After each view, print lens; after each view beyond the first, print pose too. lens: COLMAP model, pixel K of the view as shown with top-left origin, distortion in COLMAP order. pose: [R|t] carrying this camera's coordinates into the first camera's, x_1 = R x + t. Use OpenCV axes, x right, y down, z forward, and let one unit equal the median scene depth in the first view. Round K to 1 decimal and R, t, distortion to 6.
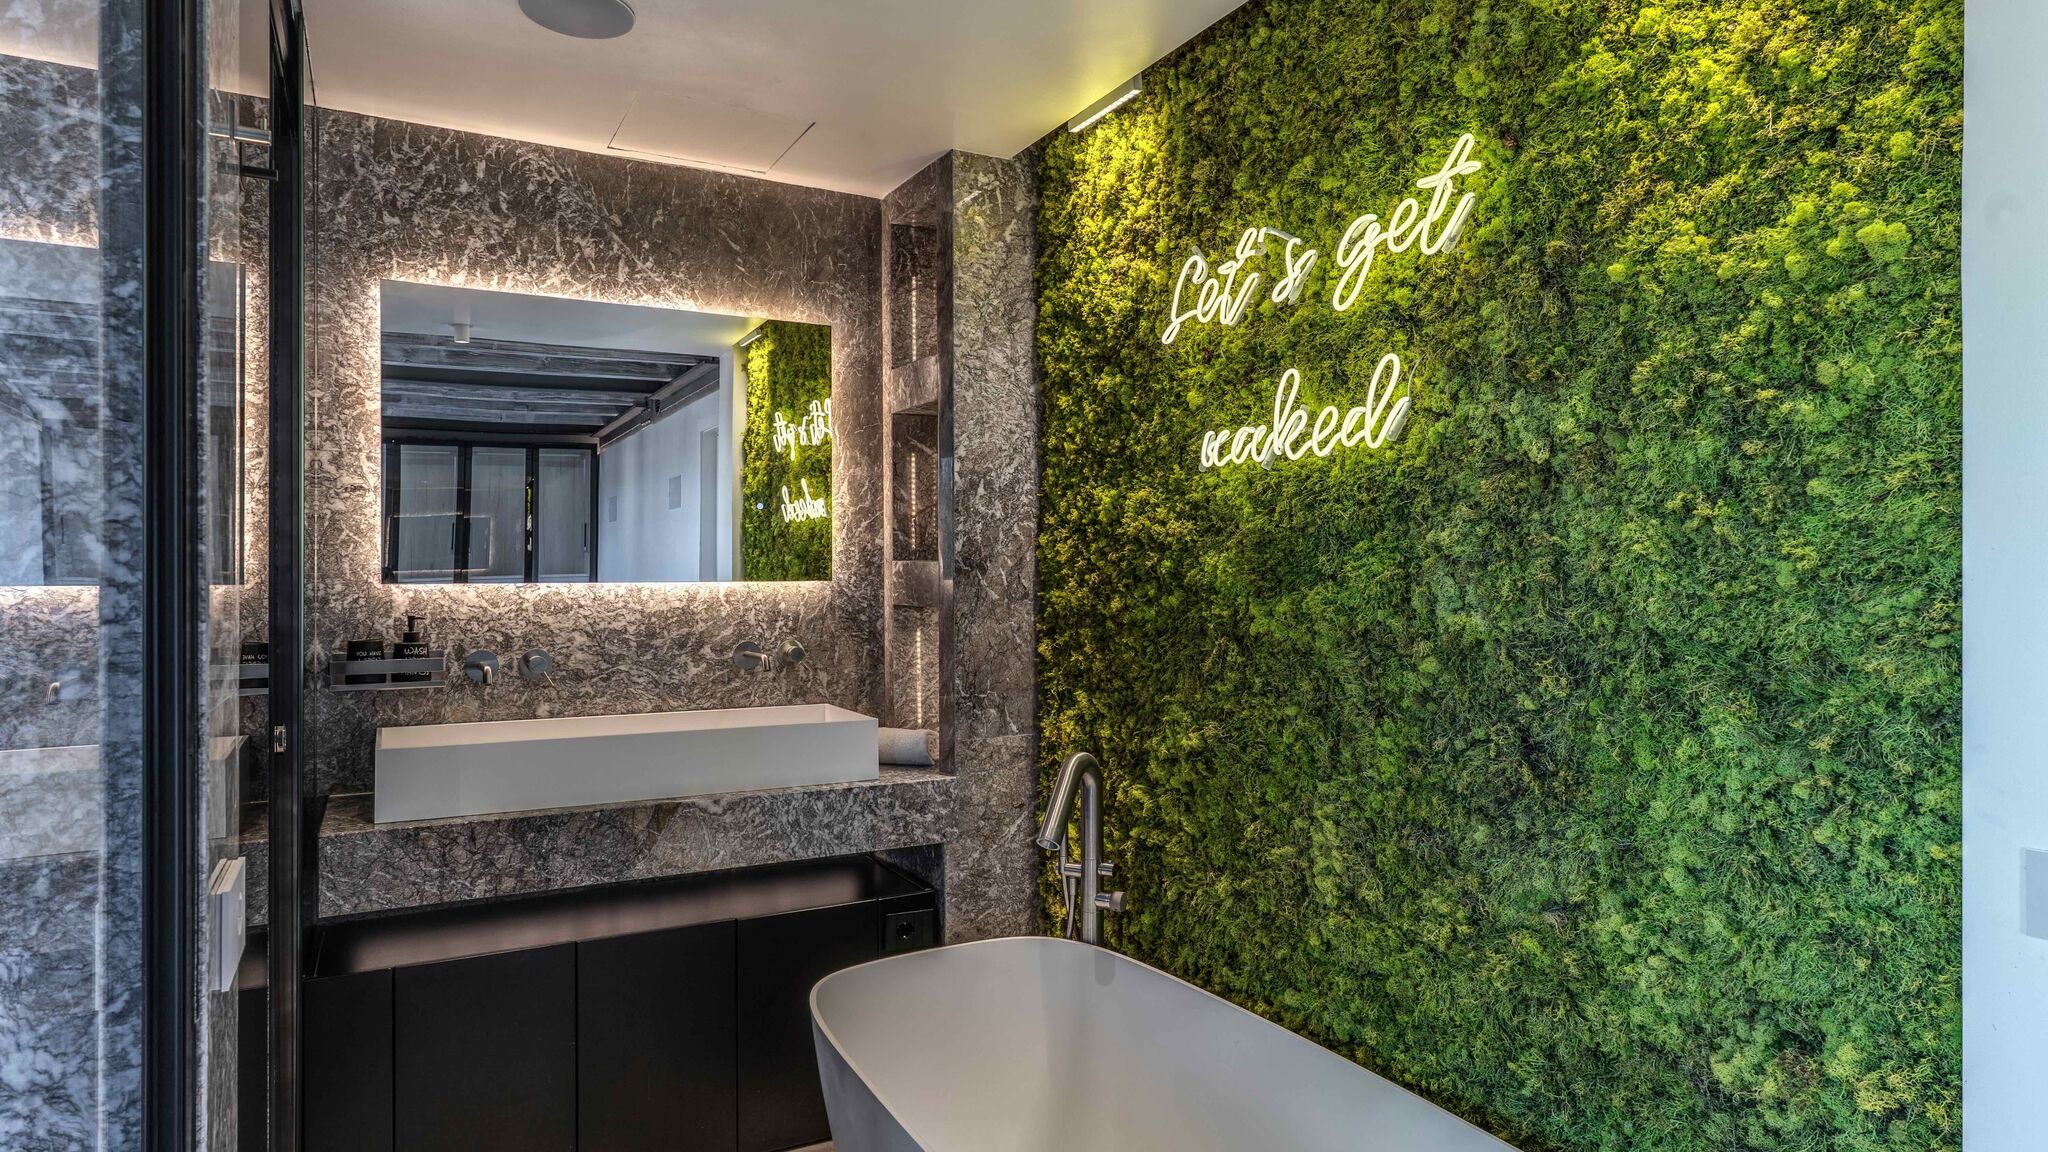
lens RADIAL K [[1176.6, 0, 1026.9], [0, 1176.6, 573.9], [0, 0, 1]] dist [0.003847, -0.000103]
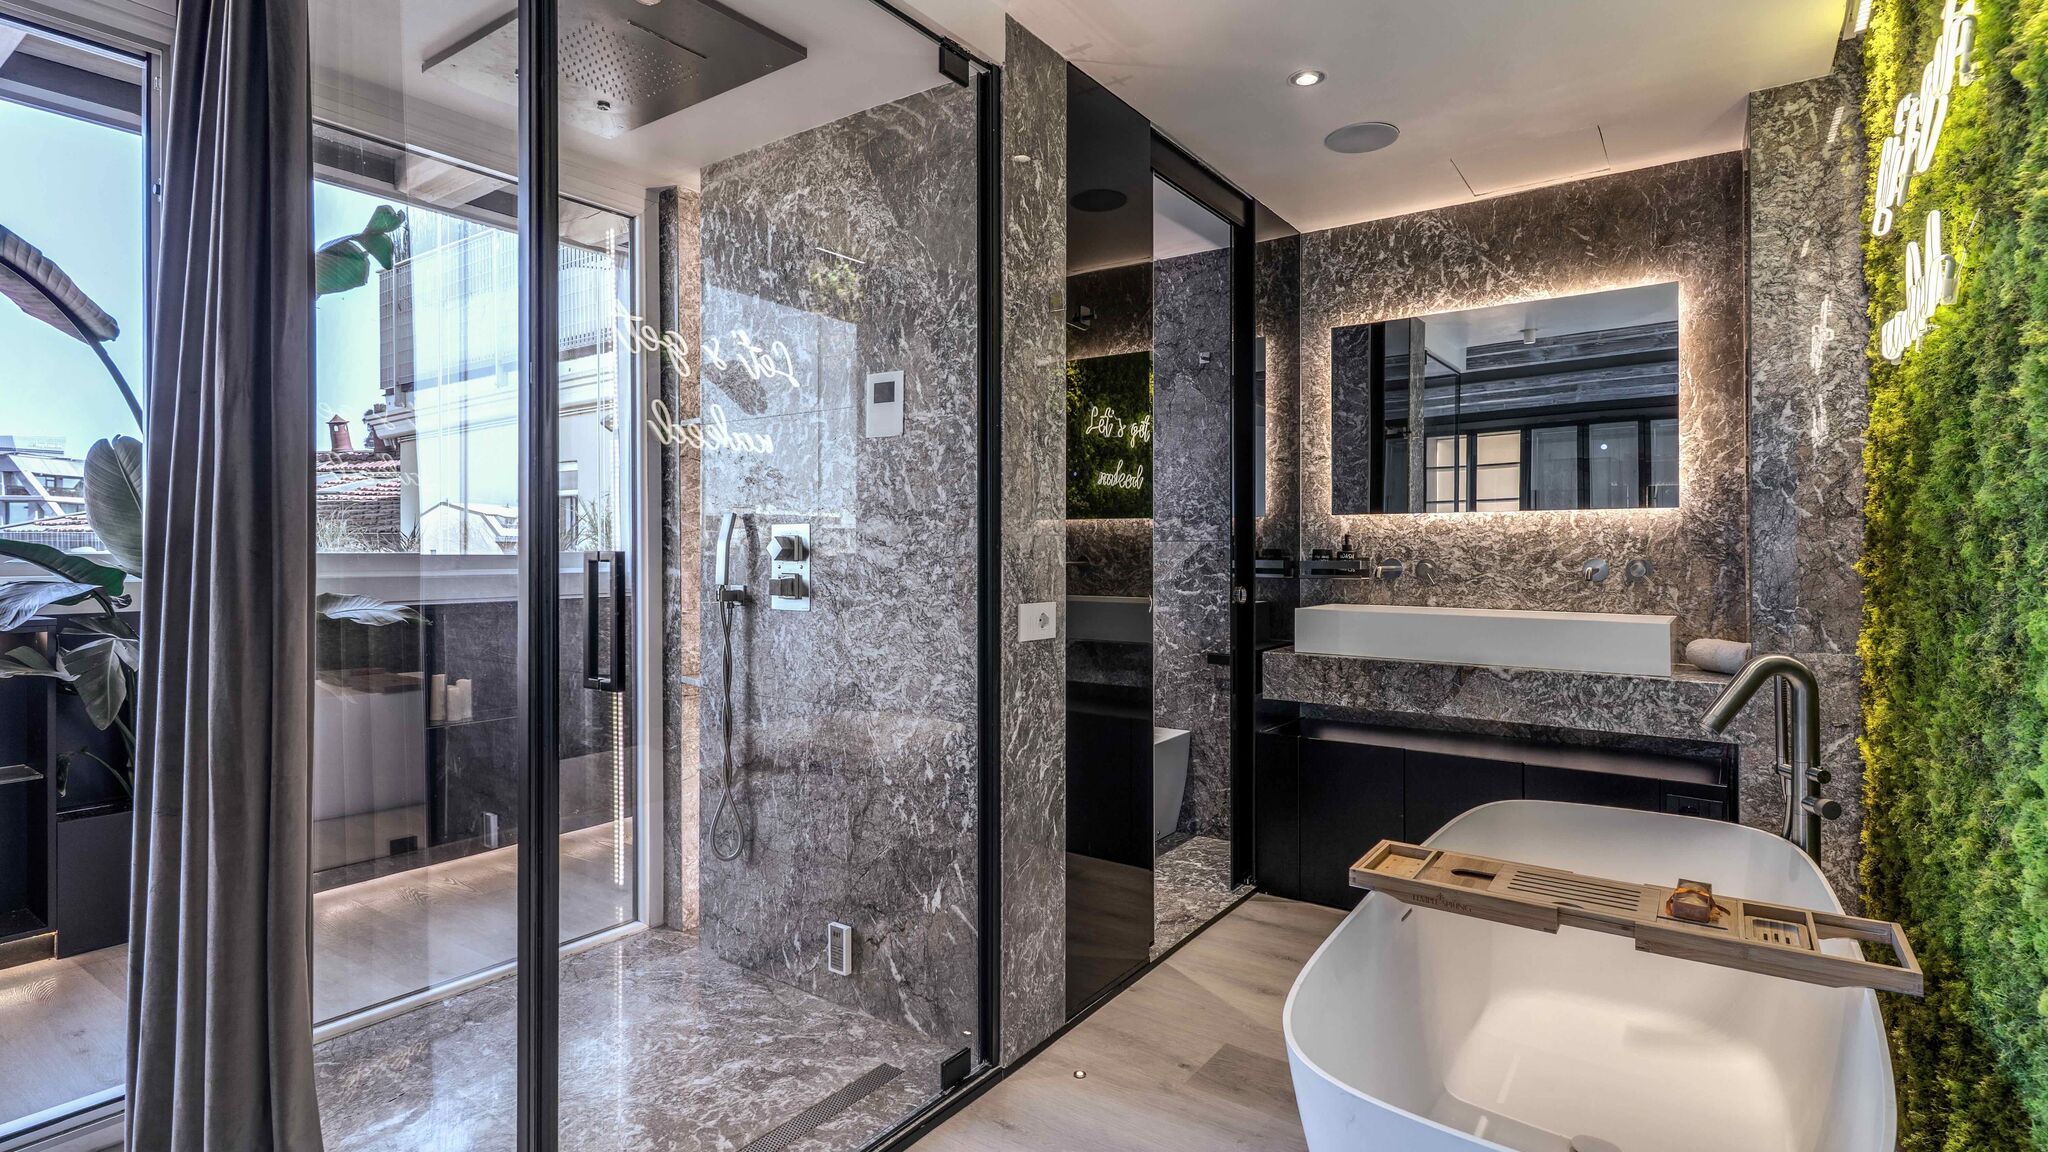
lens RADIAL K [[1002.7, 0, 1025.9], [0, 1002.7, 559.0], [0, 0, 1]] dist [0.002867, 0.002394]
pose [[0.429081, 0.009591, -0.903215, 0.476680], [-0.001574, 0.999950, 0.009870, 0.051248], [0.903265, -0.002813, 0.429074, 0.019726]]
